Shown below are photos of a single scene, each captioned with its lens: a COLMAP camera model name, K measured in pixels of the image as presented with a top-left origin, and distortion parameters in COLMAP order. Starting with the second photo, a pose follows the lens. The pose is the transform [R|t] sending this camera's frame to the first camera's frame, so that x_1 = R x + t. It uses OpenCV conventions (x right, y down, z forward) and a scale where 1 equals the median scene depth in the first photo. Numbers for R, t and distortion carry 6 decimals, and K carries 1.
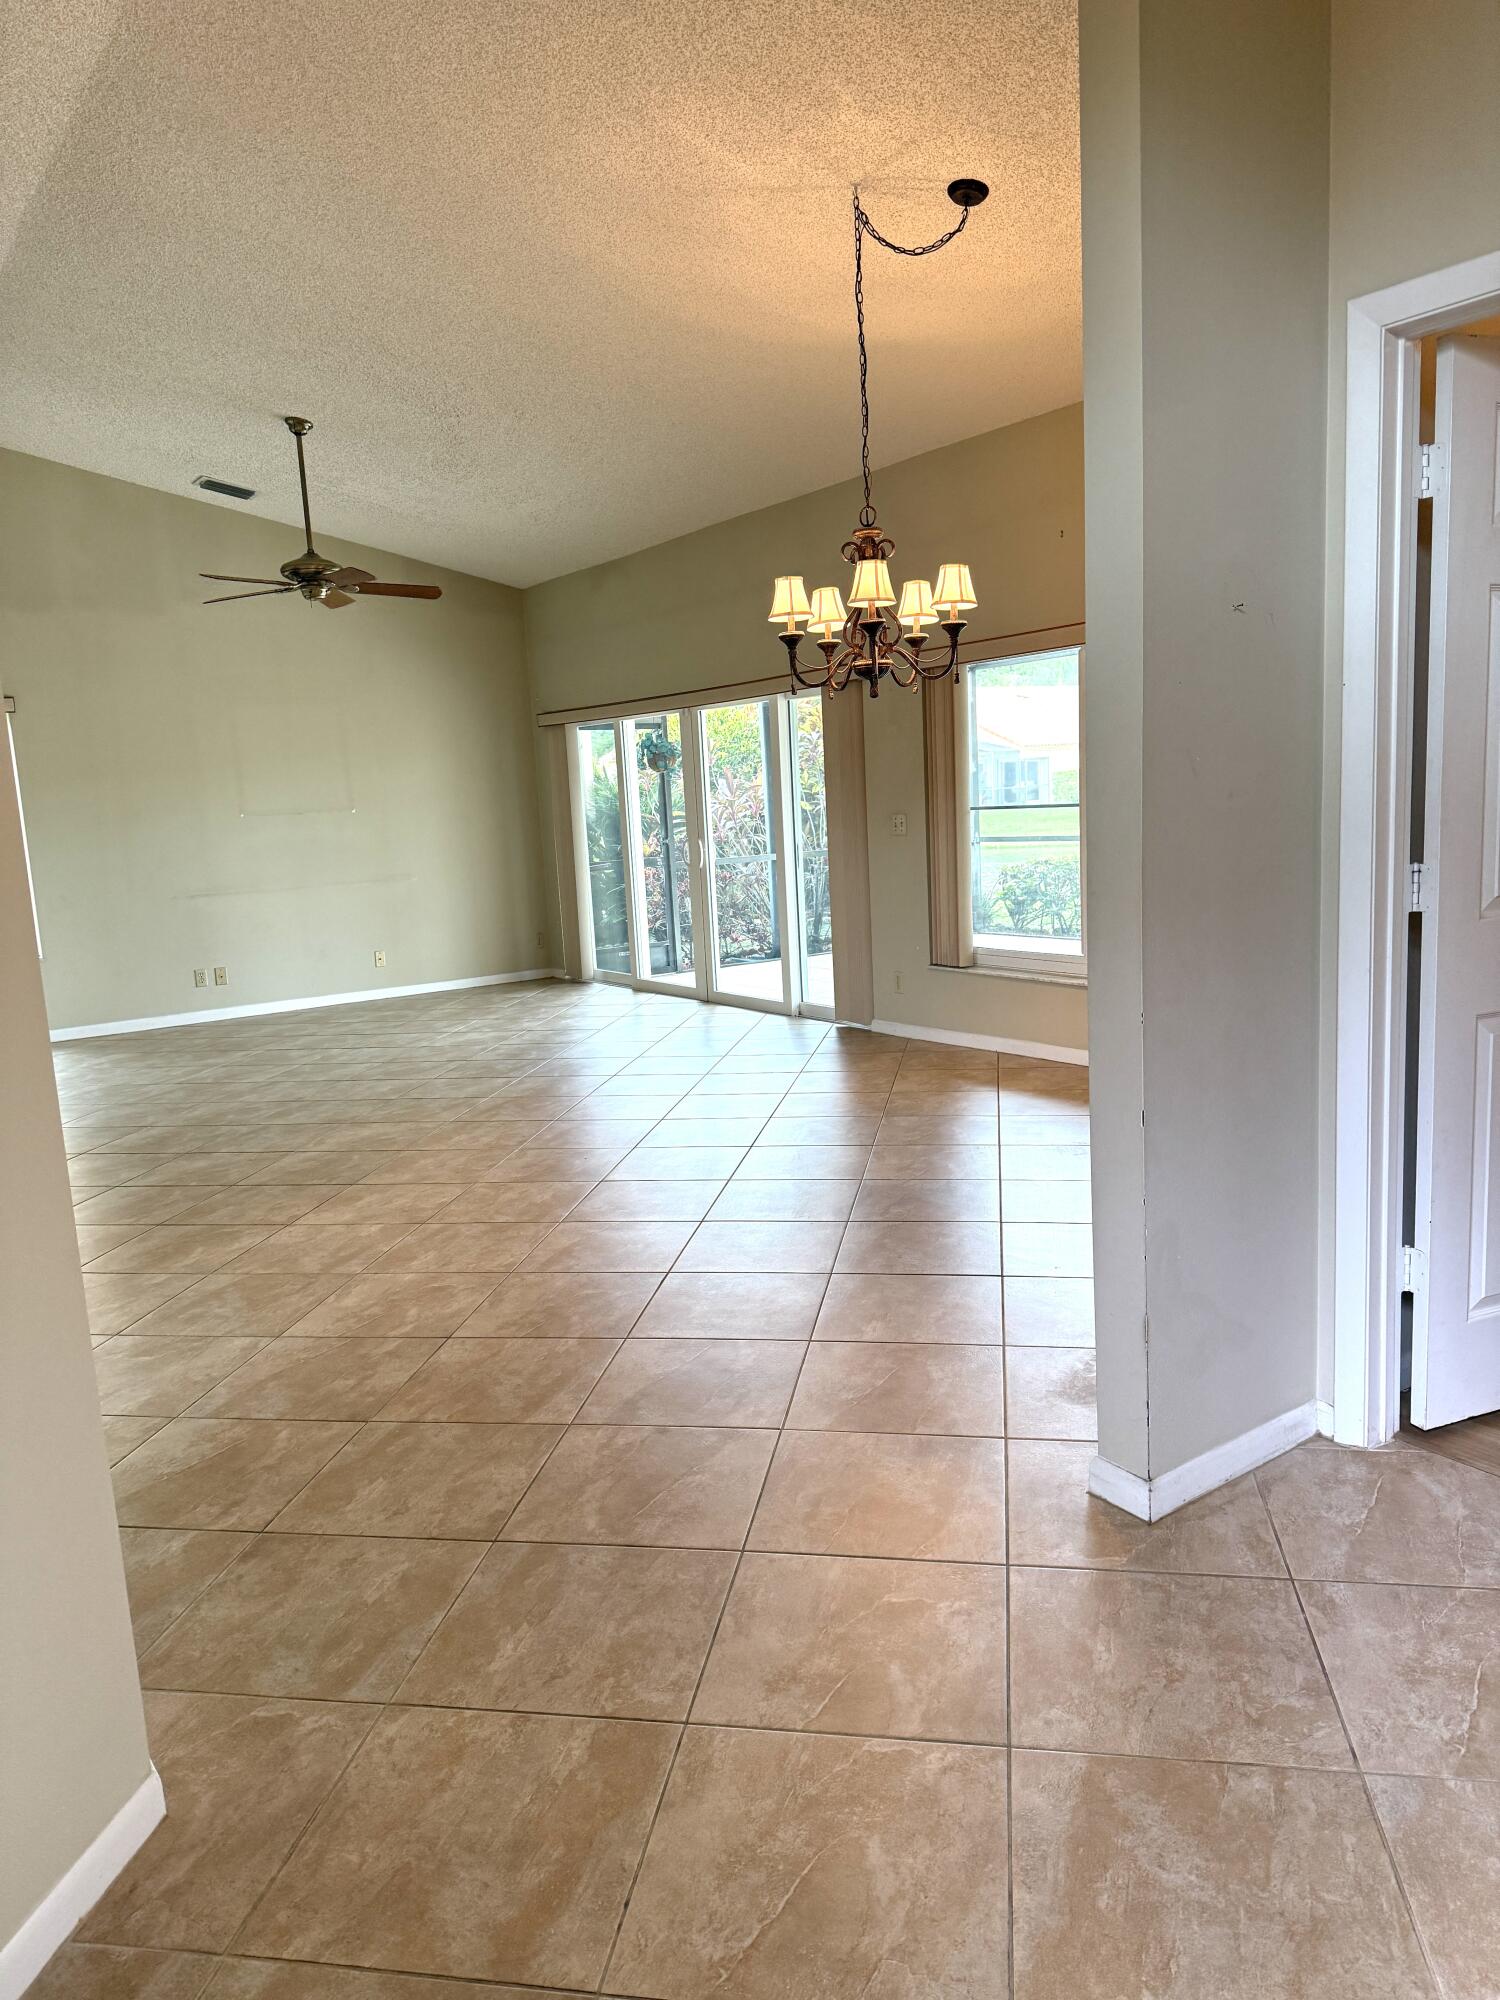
lens RADIAL K [[1412.9, 0, 748.8], [0, 1412.9, 1018.1], [0, 0, 1]] dist [0.108288, -0.218804]
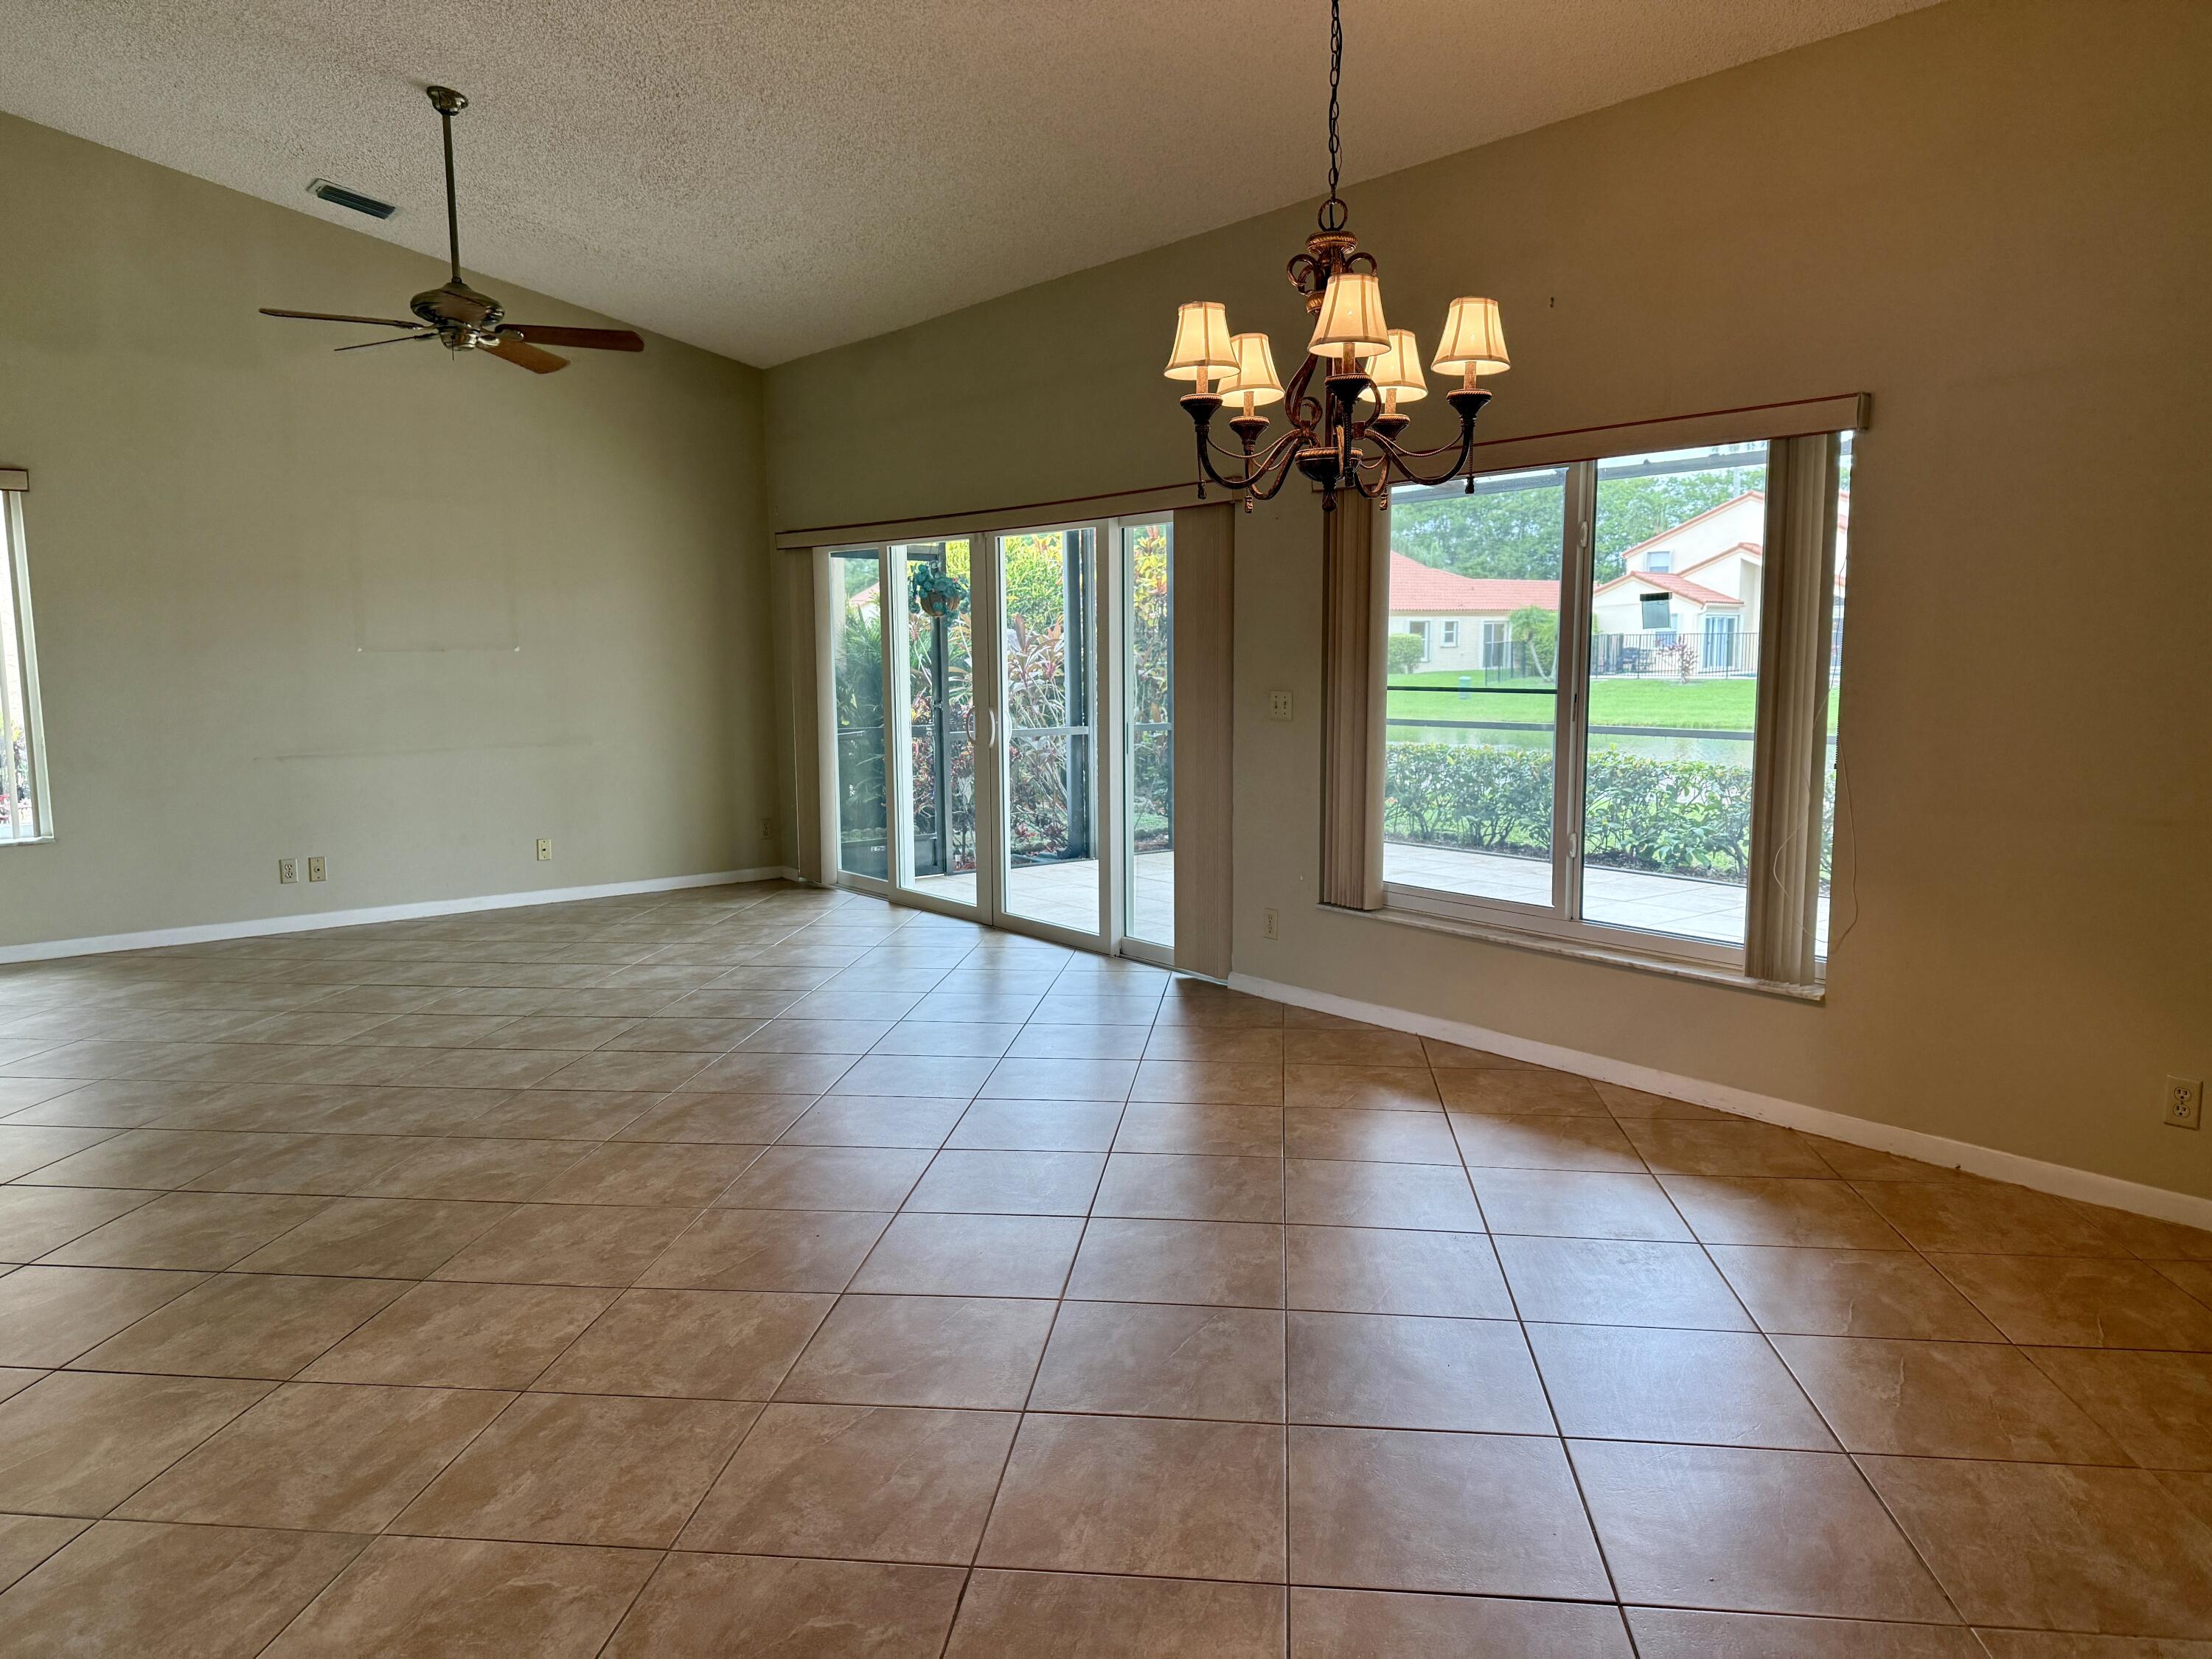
lens RADIAL K [[1562.6, 0, 1106.0], [0, 1562.6, 829.5], [0, 0, 1]] dist [0.108288, -0.218804]
pose [[0.997282, 0.037028, 0.063698, -0.029350], [-0.034371, 0.998513, -0.042311, -0.036773], [-0.065170, 0.040007, 0.997072, 0.218509]]
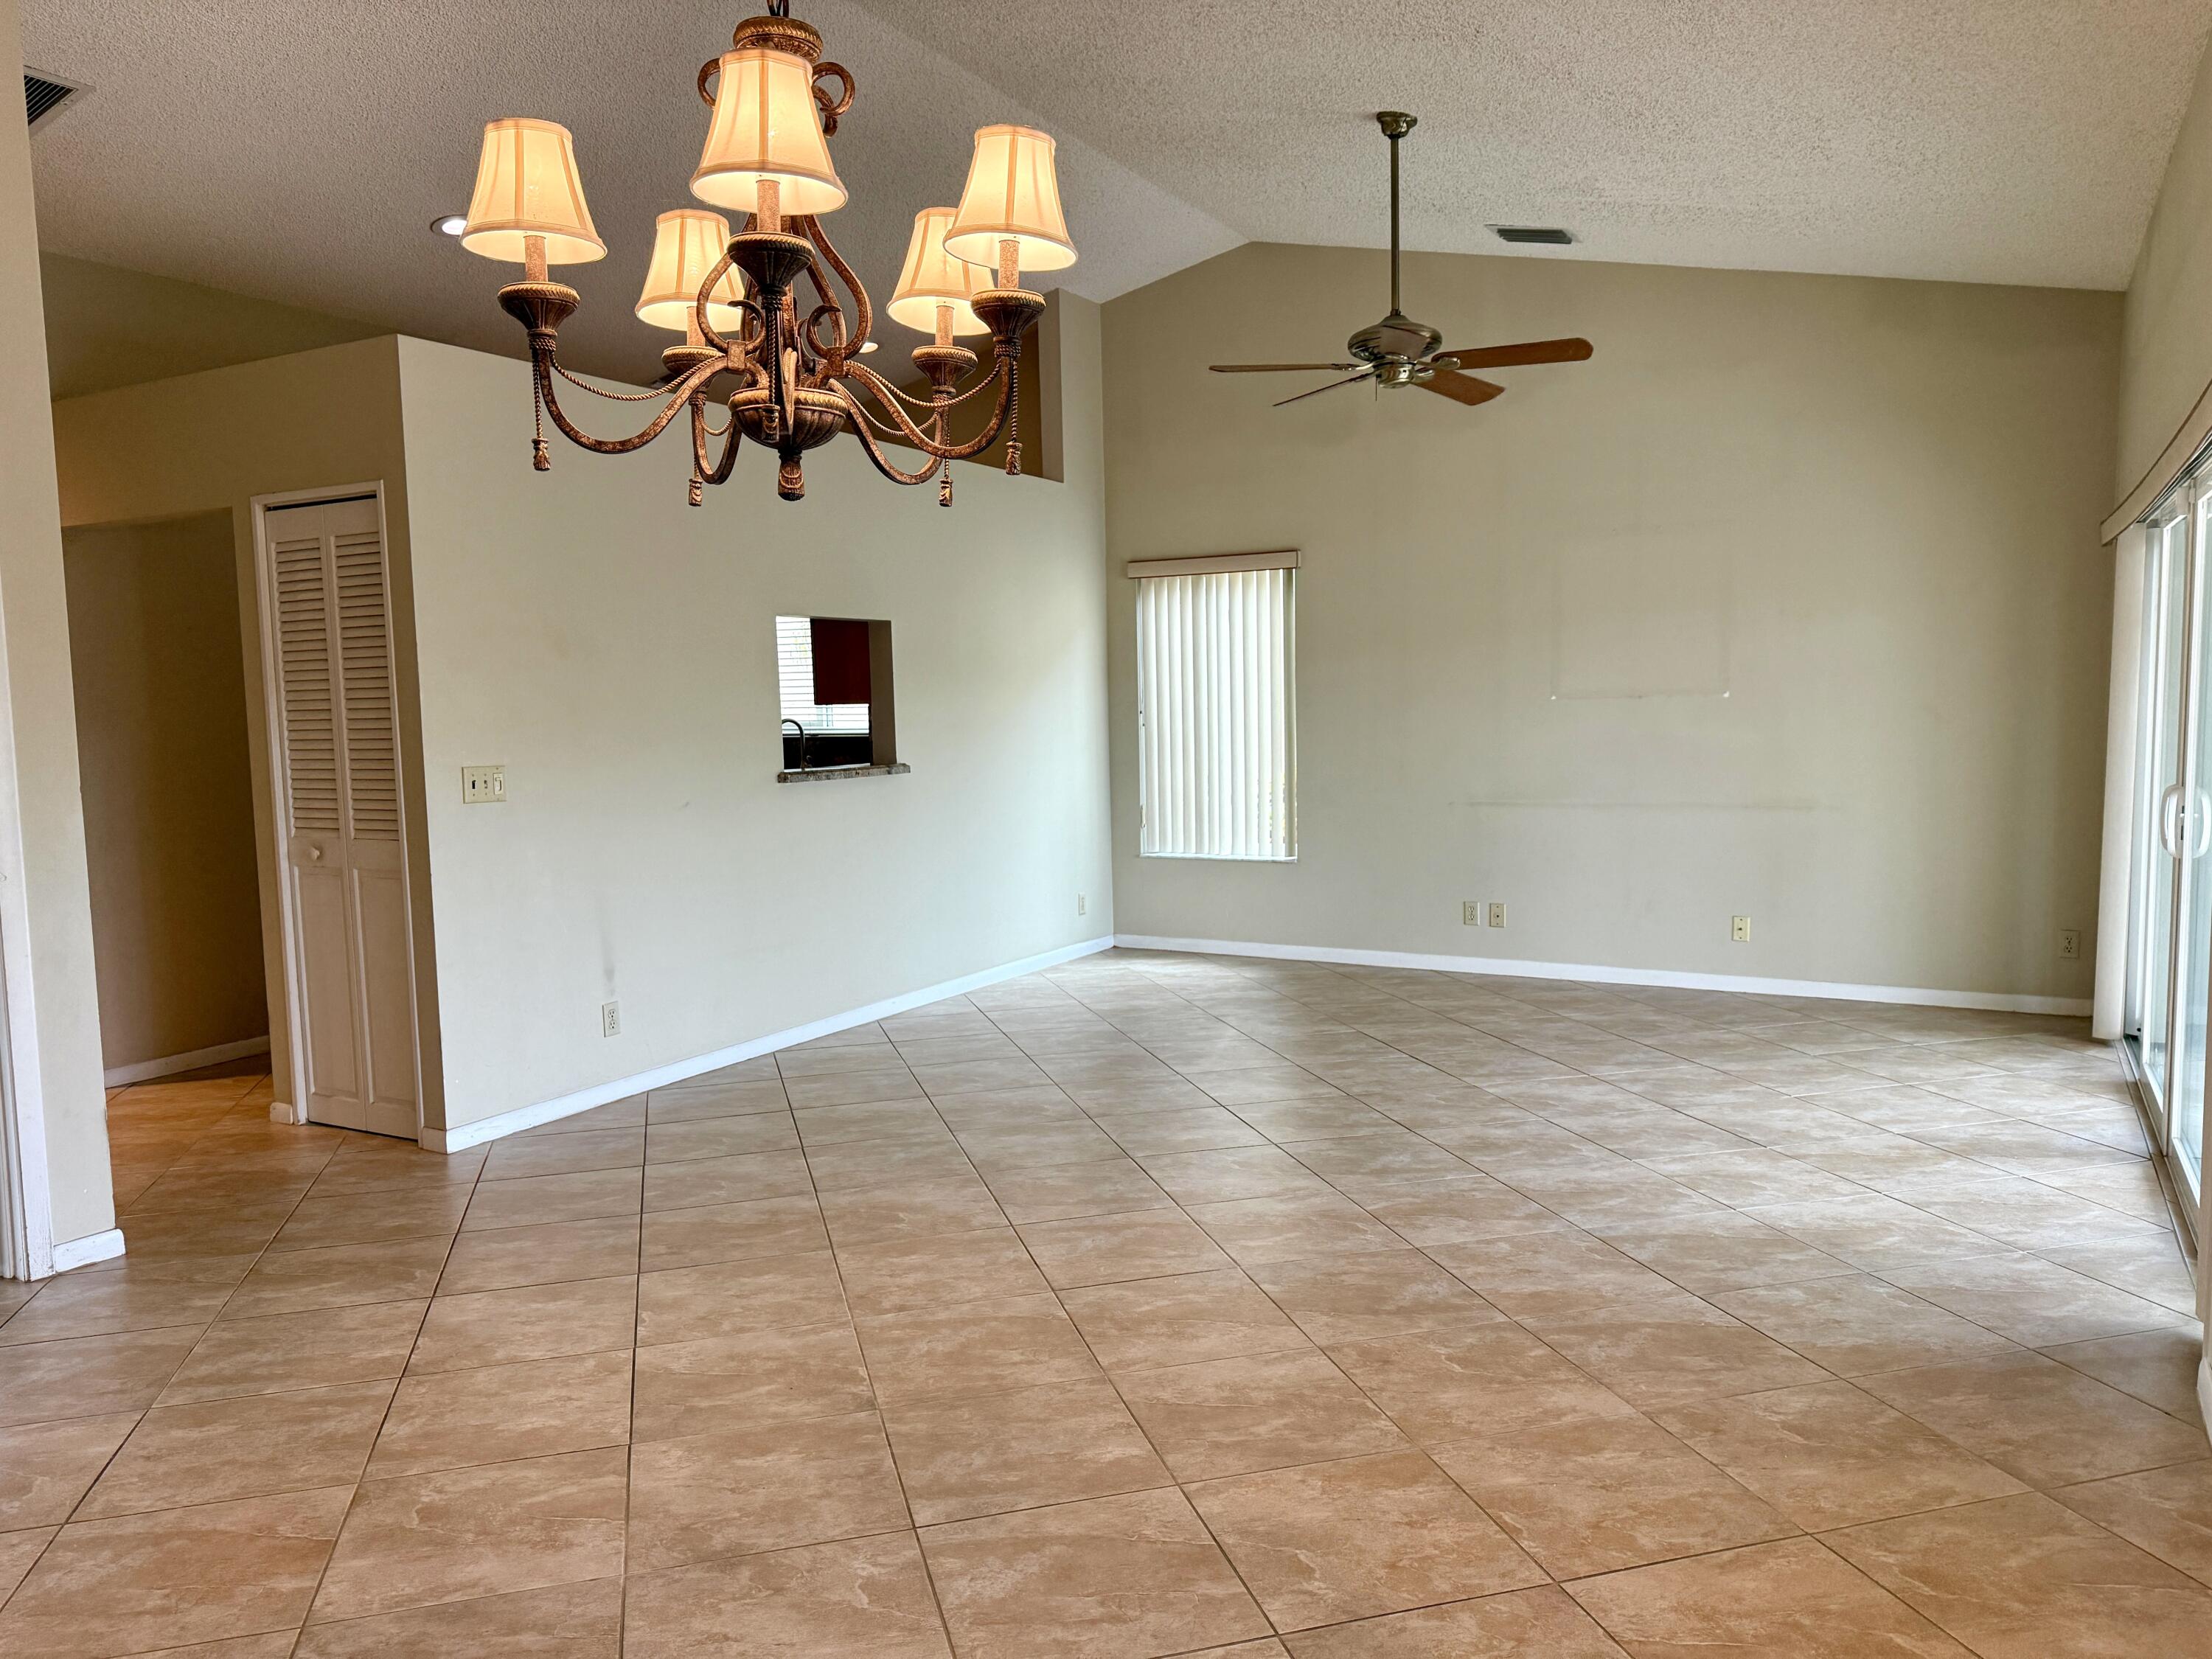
lens RADIAL K [[1562.6, 0, 1106.0], [0, 1562.6, 829.5], [0, 0, 1]] dist [0.108288, -0.218804]
pose [[0.438758, 0.121069, -0.890412, 0.313025], [-0.148490, 0.987028, 0.061037, -0.115190], [0.886252, 0.105437, 0.451044, 0.578561]]
